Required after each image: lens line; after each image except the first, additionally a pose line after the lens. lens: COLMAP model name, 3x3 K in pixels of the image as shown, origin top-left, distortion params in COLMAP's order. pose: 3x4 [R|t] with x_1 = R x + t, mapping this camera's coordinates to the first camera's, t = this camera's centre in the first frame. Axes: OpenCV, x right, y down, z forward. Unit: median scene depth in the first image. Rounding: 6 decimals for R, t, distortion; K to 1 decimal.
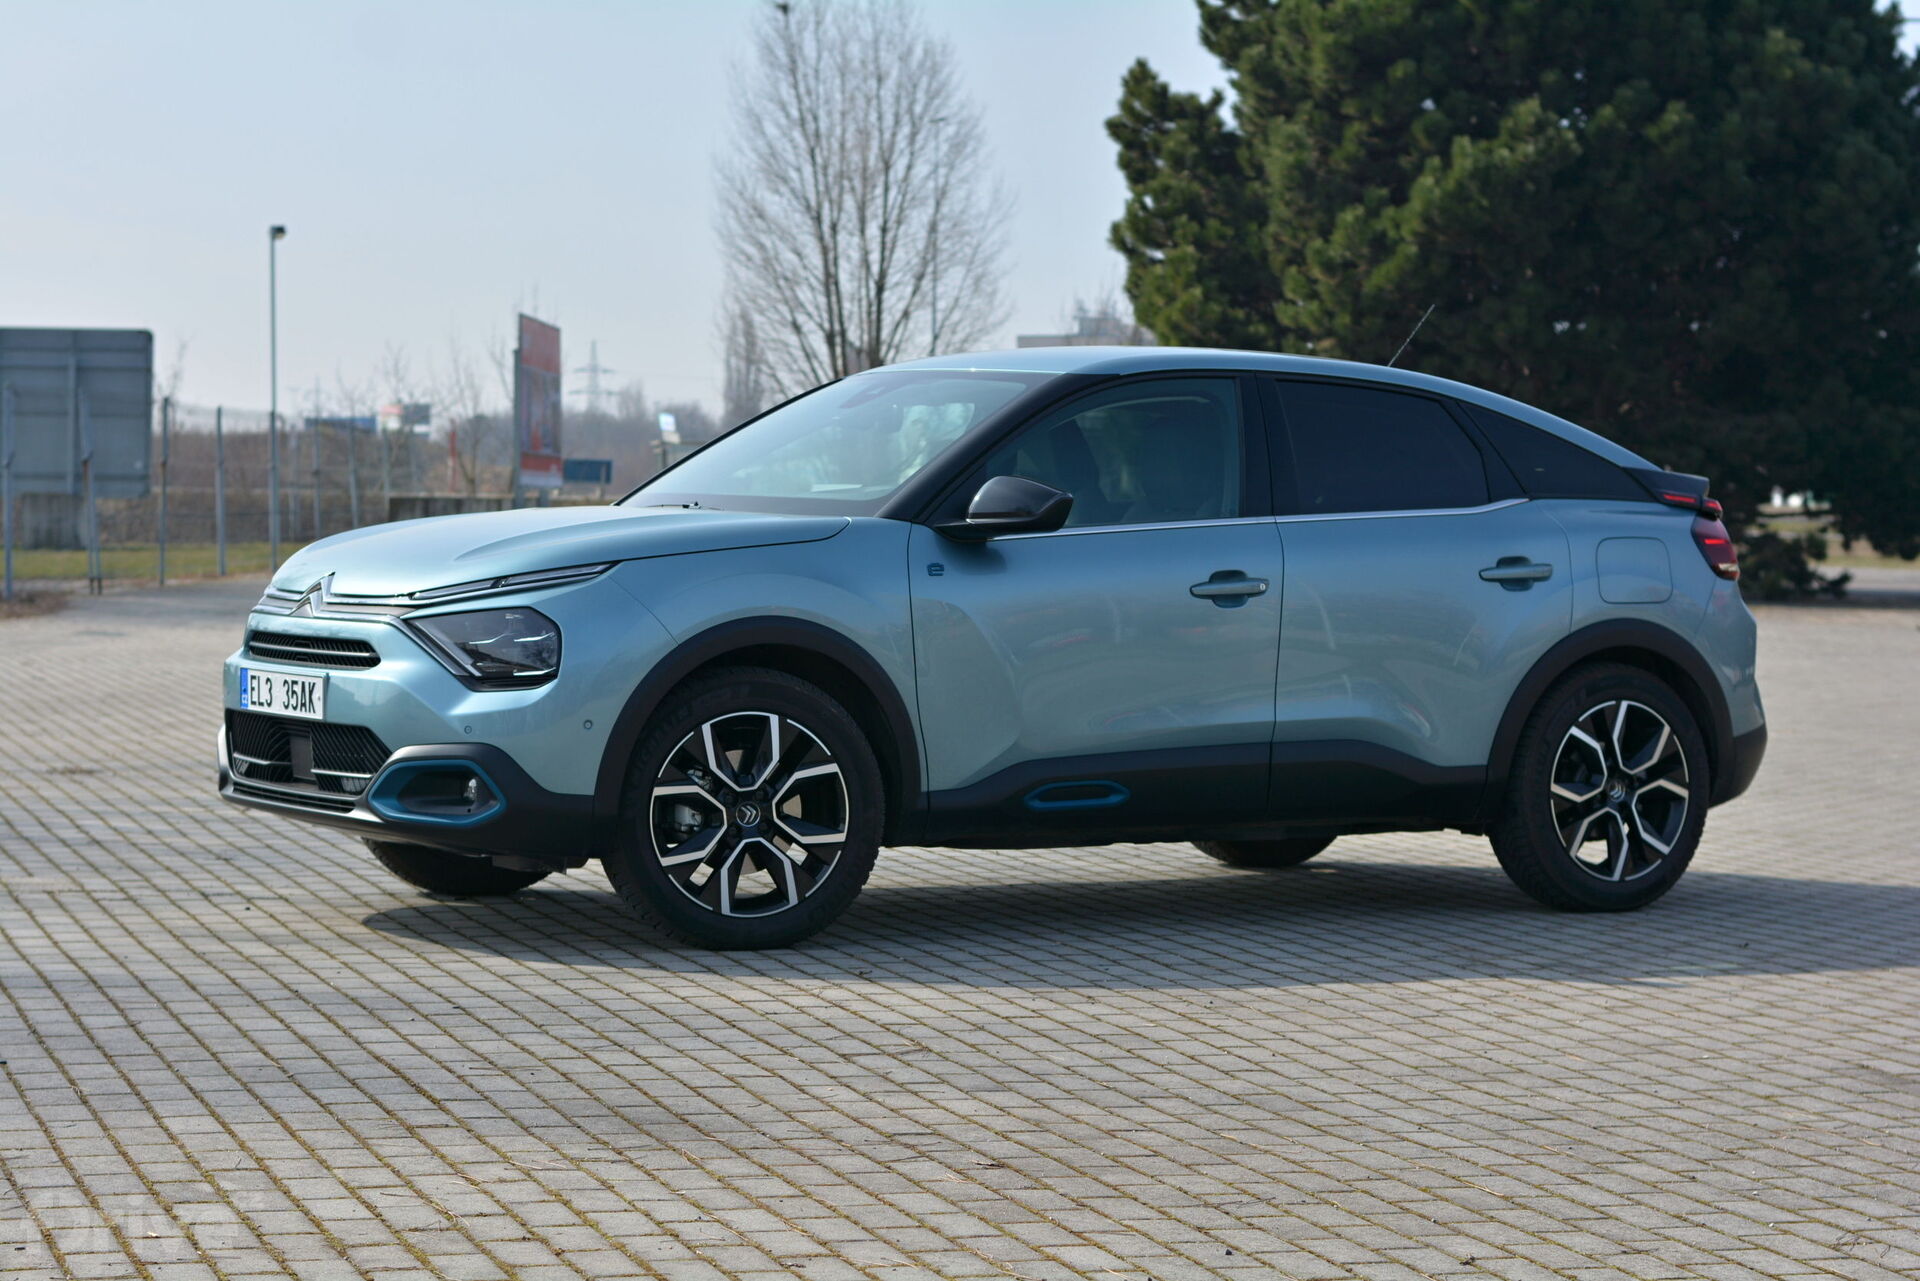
lens RADIAL K [[4069.7, 0, 960.0], [0, 4069.7, 640.5], [0, 0, 1]] dist [-0.023336, 0.118321]
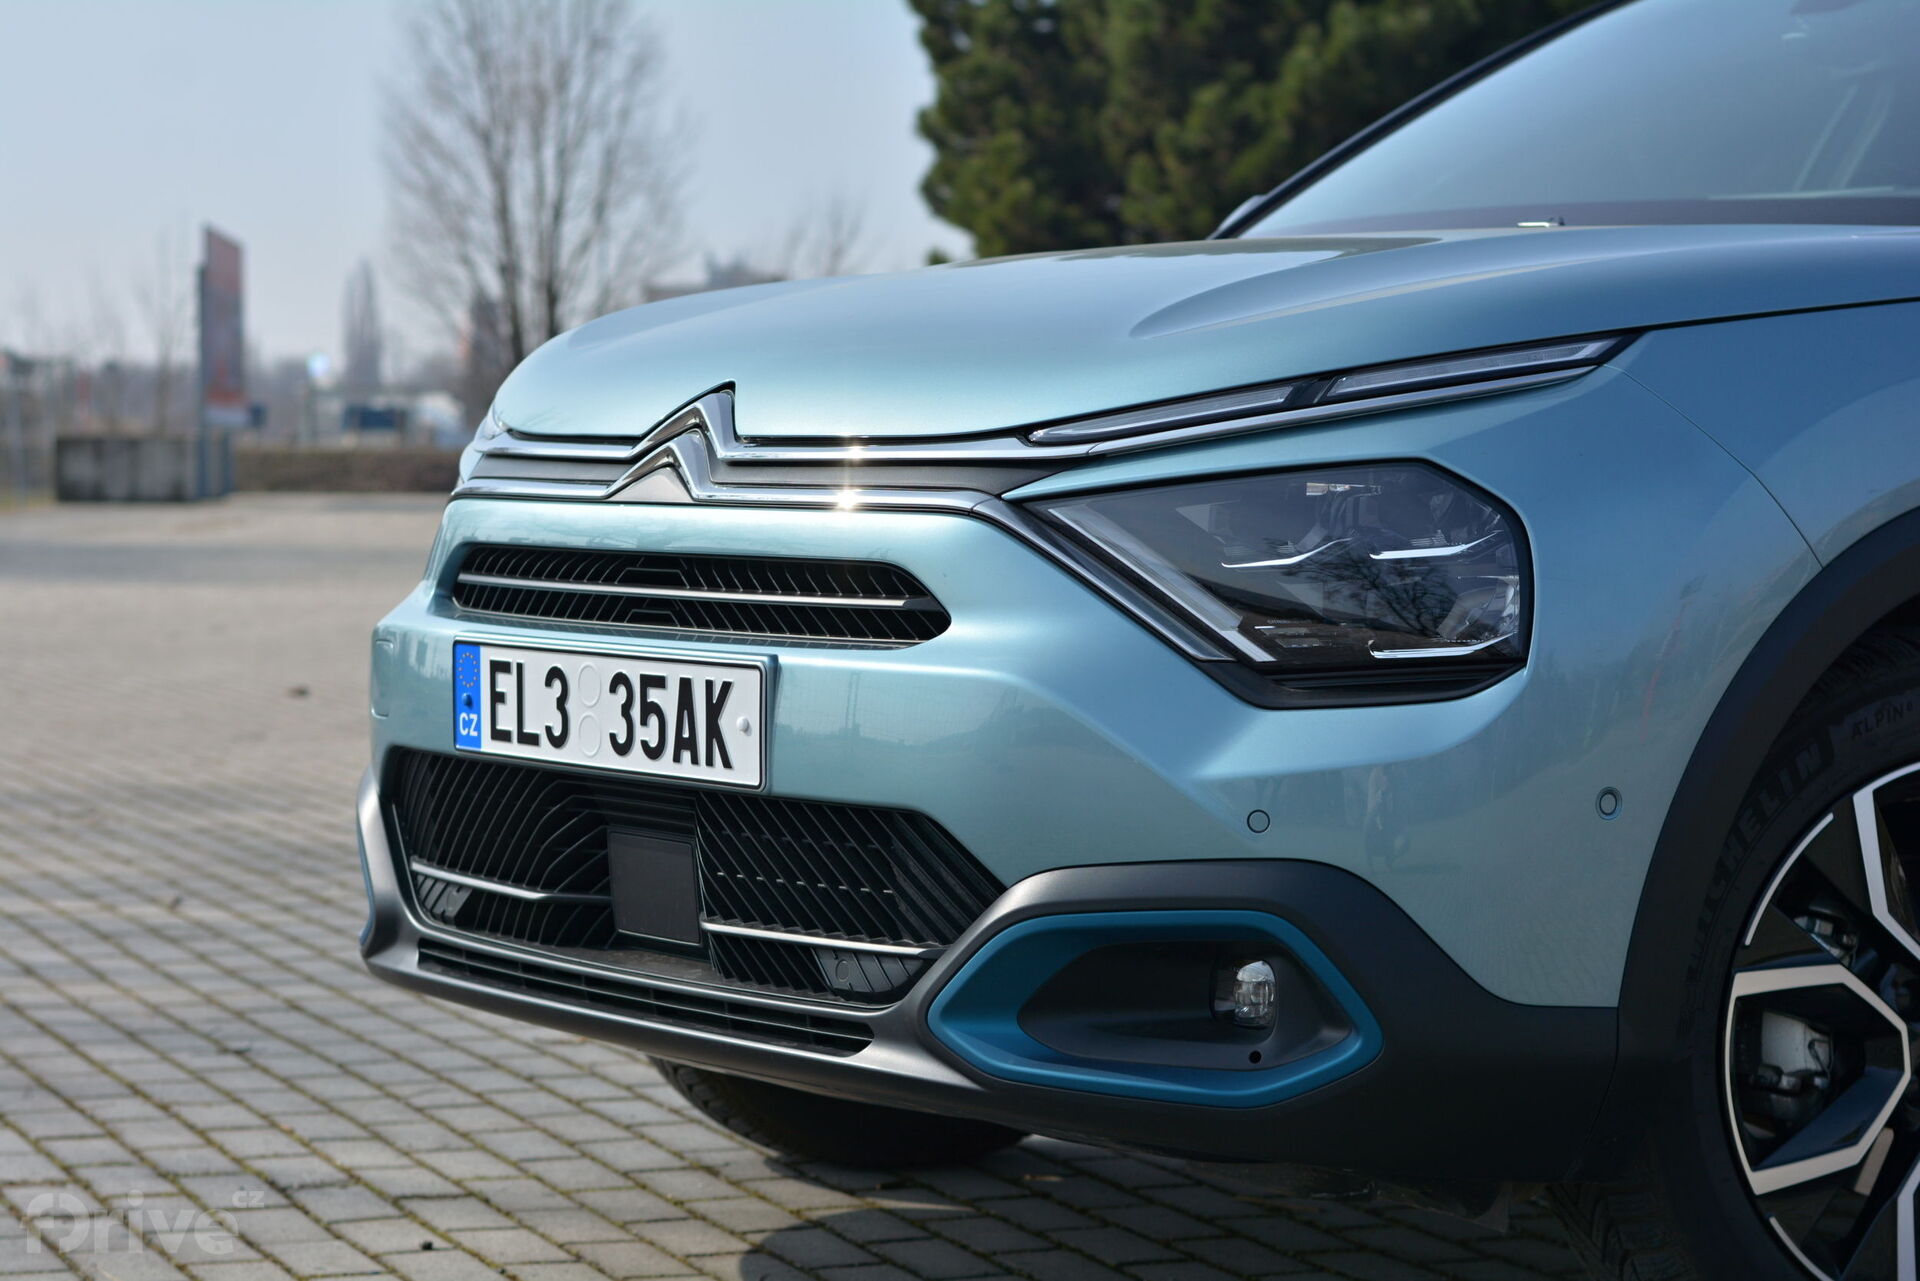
lens RADIAL K [[4306.9, 0, 960.0], [0, 4306.9, 640.5], [0, 0, 1]] dist [-0.052464, -0.570725]
pose [[0.996981, -0.007546, 0.077282, -0.160122], [0.006768, 0.999924, 0.010326, 0.002775], [-0.077354, -0.009771, 0.996956, 0.594886]]
